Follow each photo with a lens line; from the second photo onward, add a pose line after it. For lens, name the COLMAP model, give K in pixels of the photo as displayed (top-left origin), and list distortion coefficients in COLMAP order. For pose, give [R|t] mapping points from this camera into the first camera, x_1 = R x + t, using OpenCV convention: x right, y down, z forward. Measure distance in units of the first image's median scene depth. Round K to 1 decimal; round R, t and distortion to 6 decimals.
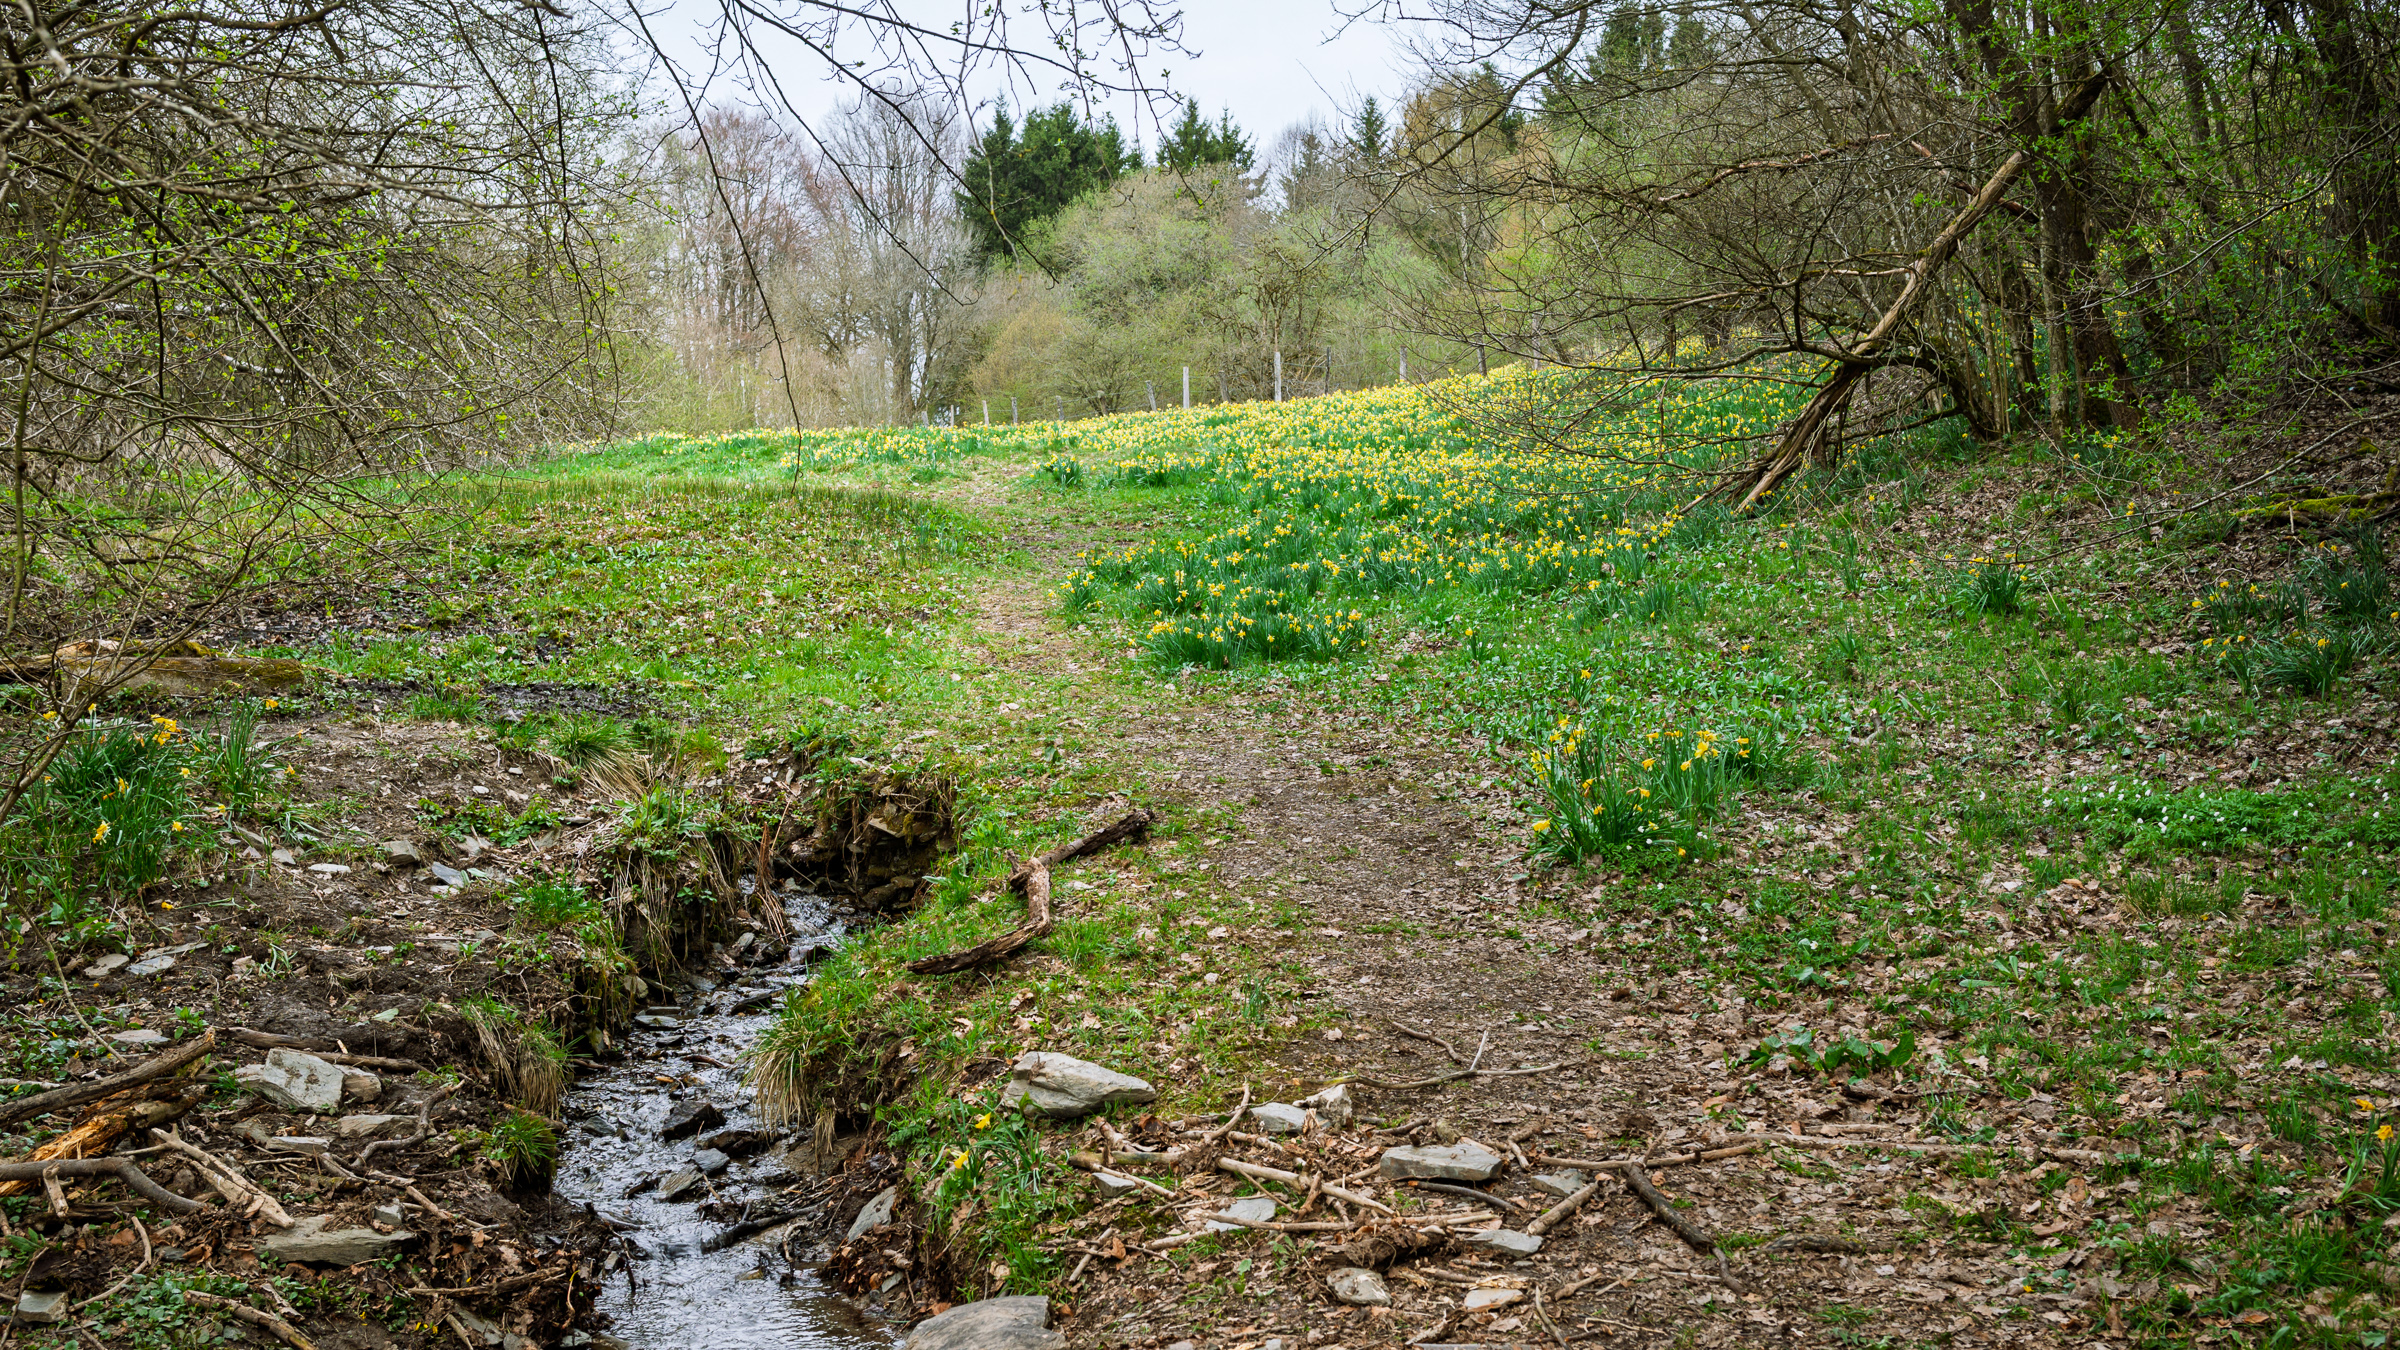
lens RADIAL K [[2729.8, 0, 1201.5], [0, 2729.8, 795.7], [0, 0, 1]] dist [-0.003245, 0.018657]
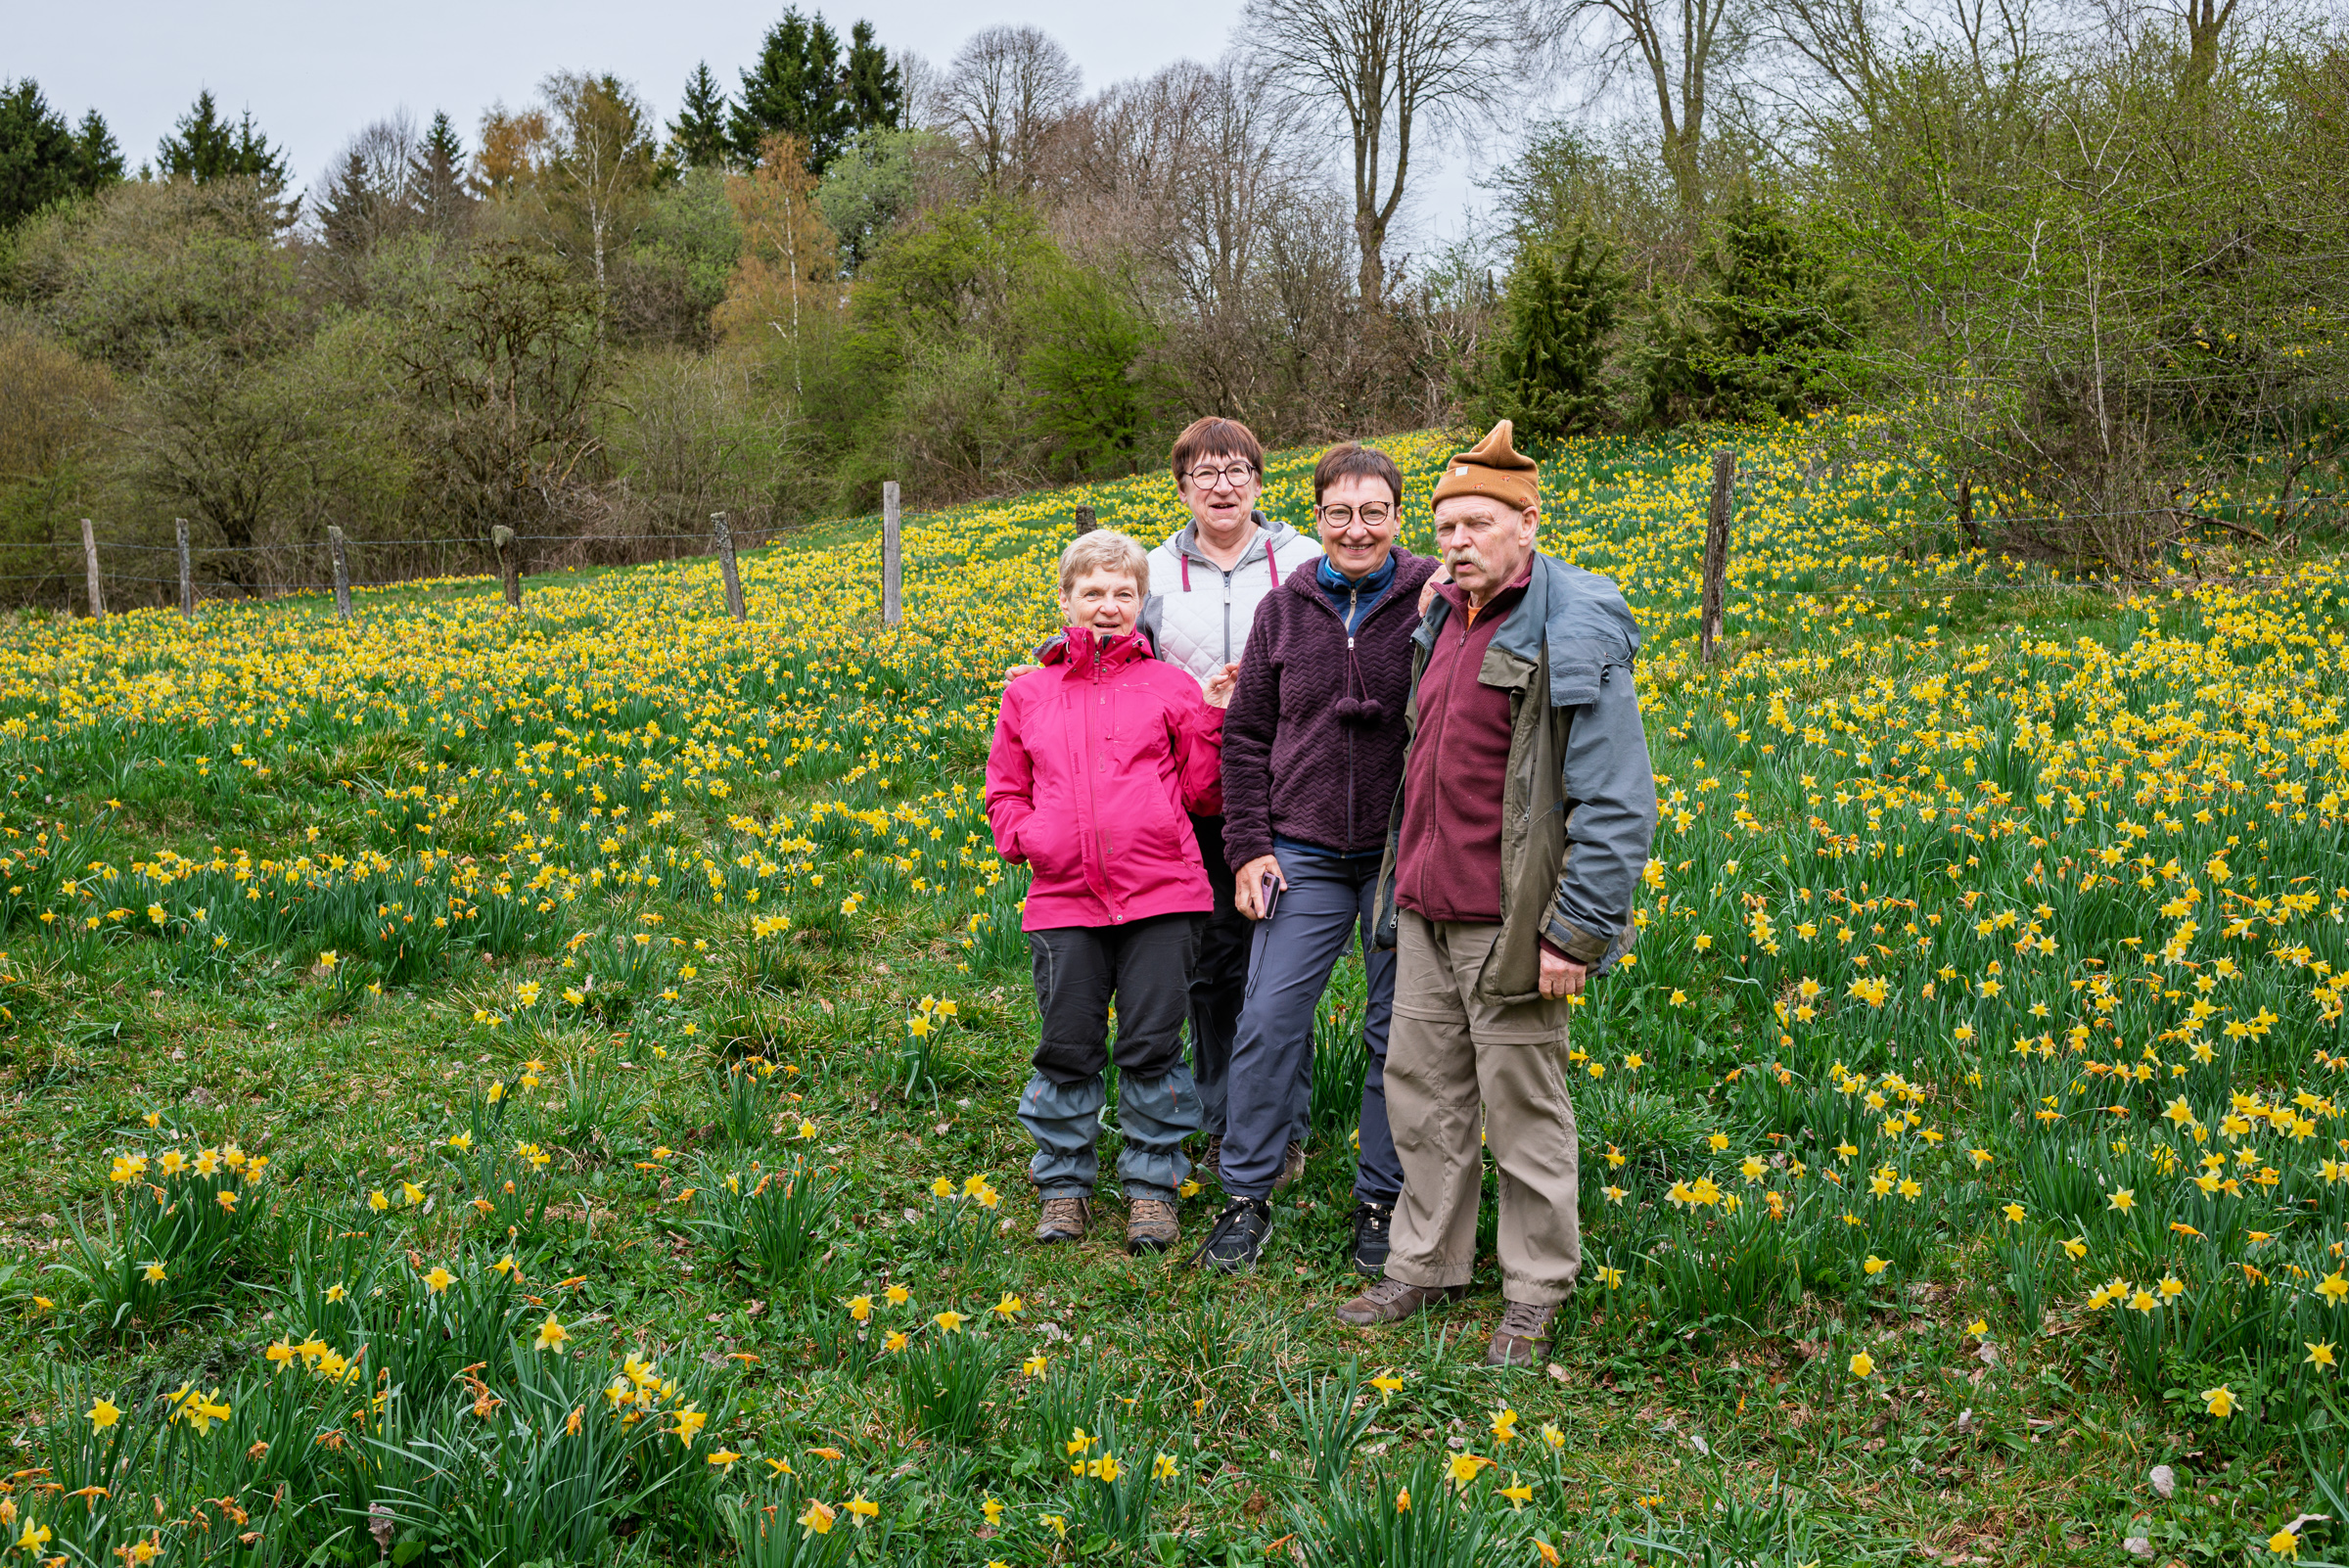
lens RADIAL K [[2679.1, 0, 1174.5], [0, 2679.1, 784.0], [0, 0, 1]] dist [-0.006559, 0.012284]
pose [[0.929271, 0.004541, 0.369372, -0.027796], [0.008168, 0.999427, -0.032836, -0.031438], [-0.369309, 0.033530, 0.928701, 0.196809]]
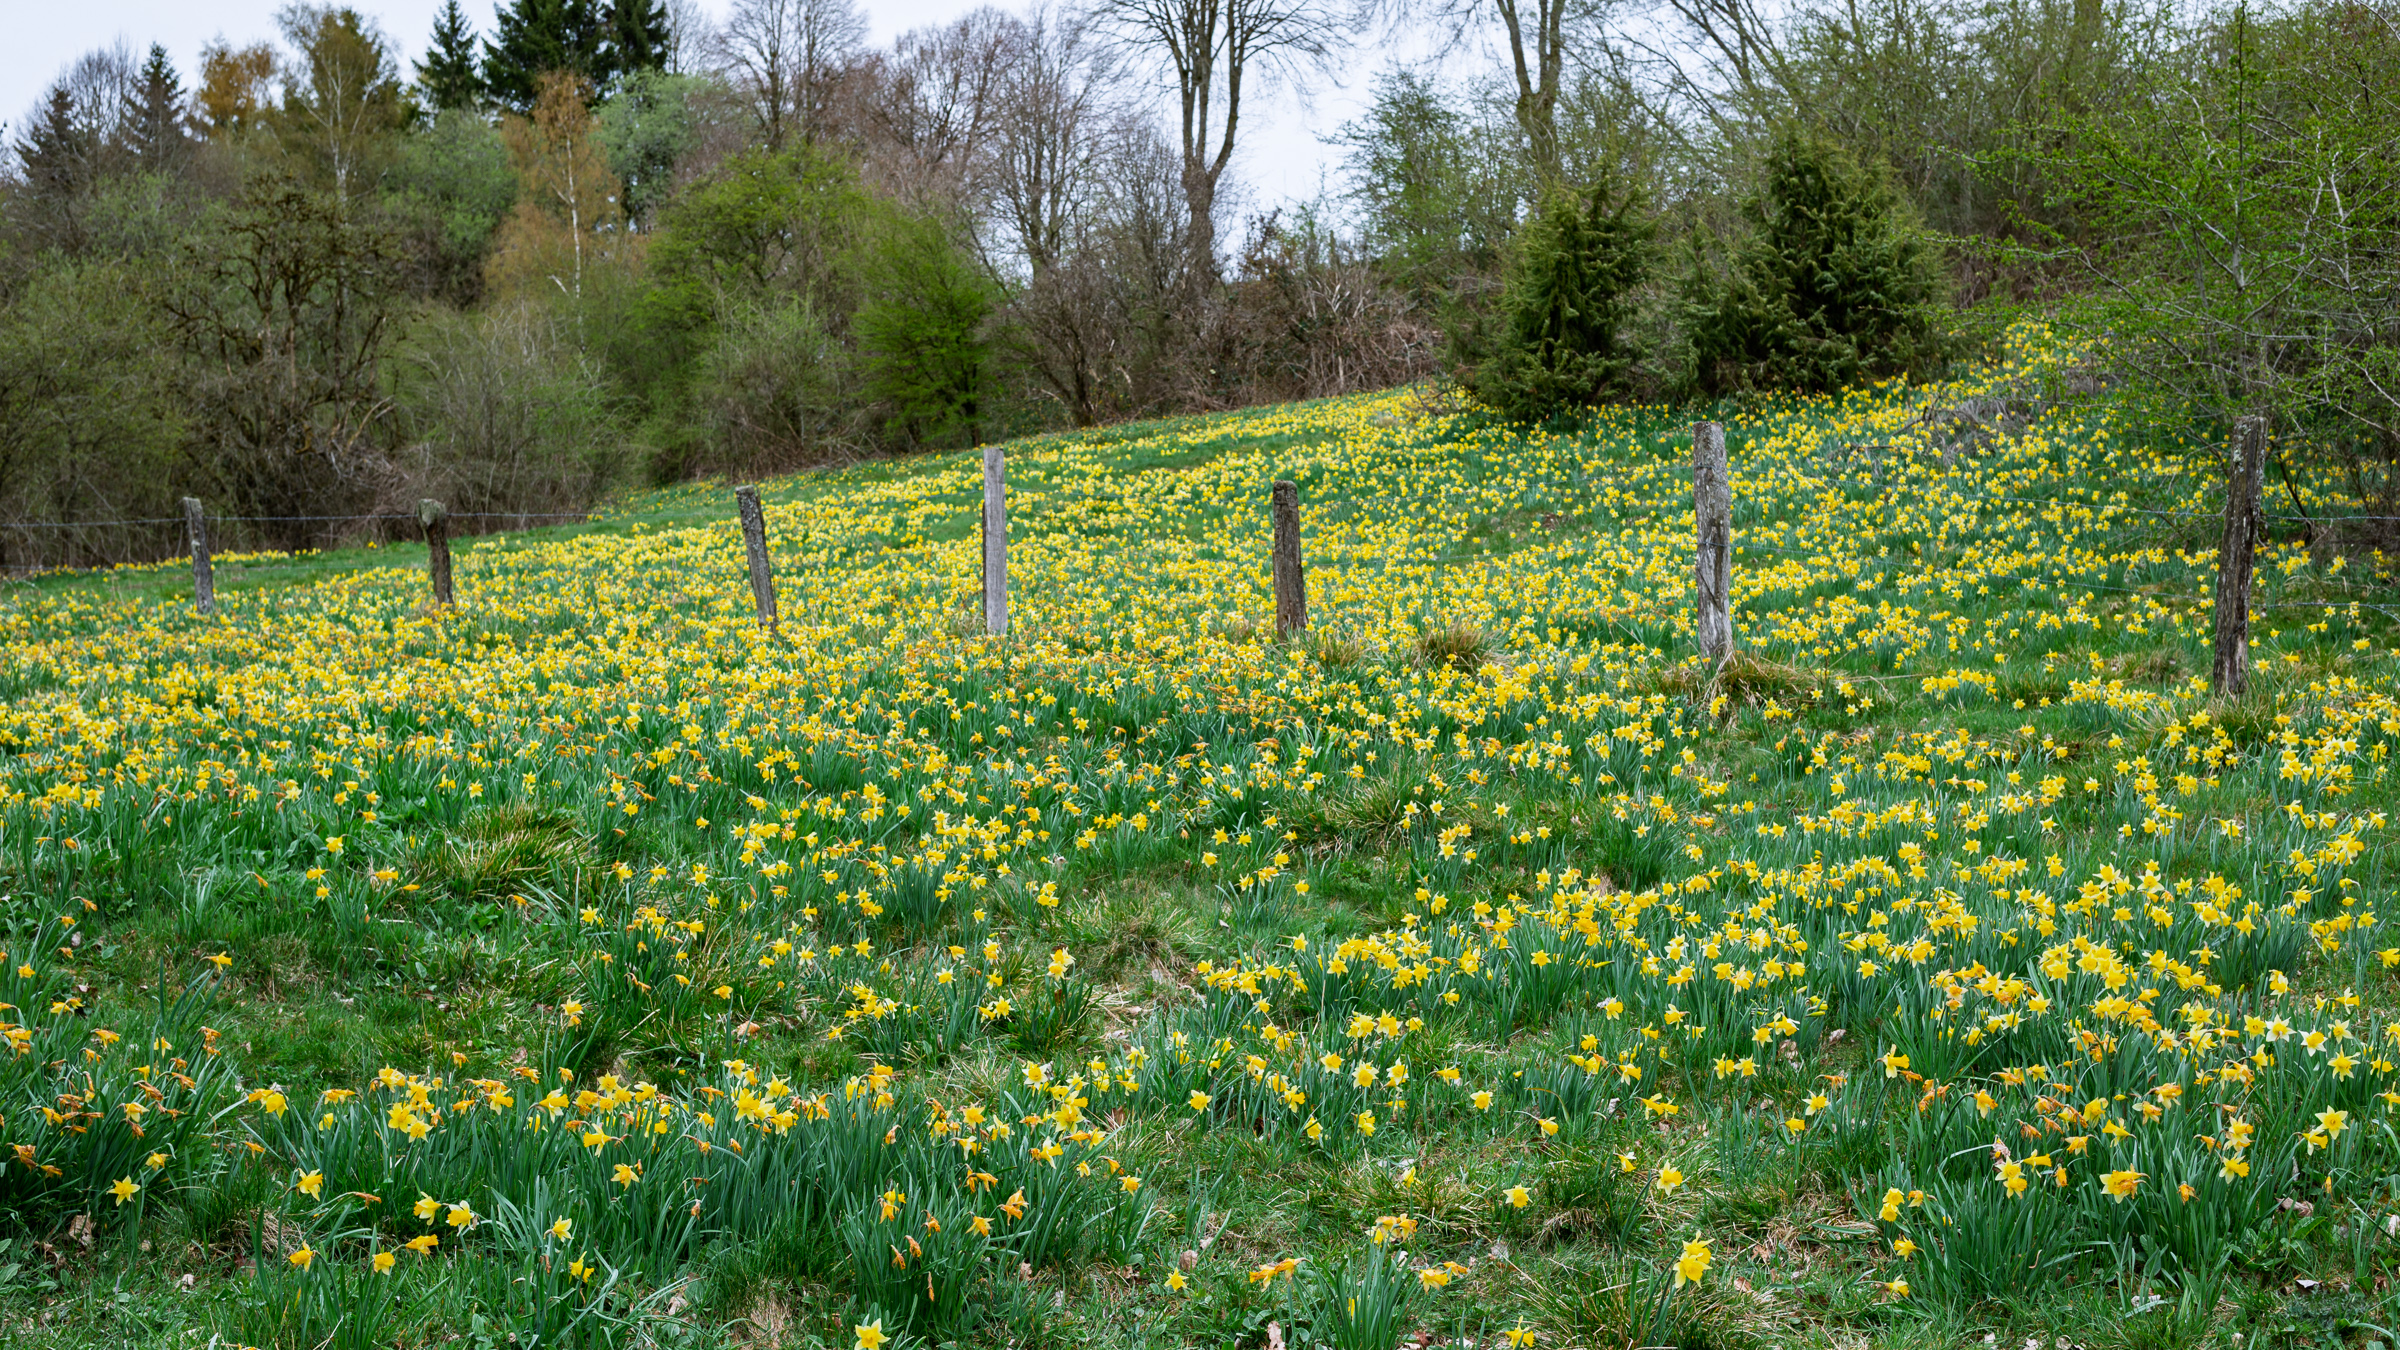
lens RADIAL K [[2729.8, 0, 1201.5], [0, 2729.8, 795.7], [0, 0, 1]] dist [-0.003245, 0.018657]
pose [[0.885401, -0.003594, 0.464815, -0.032574], [0.014415, 0.999701, -0.019729, -0.034165], [-0.464605, 0.024169, 0.885188, 0.219320]]
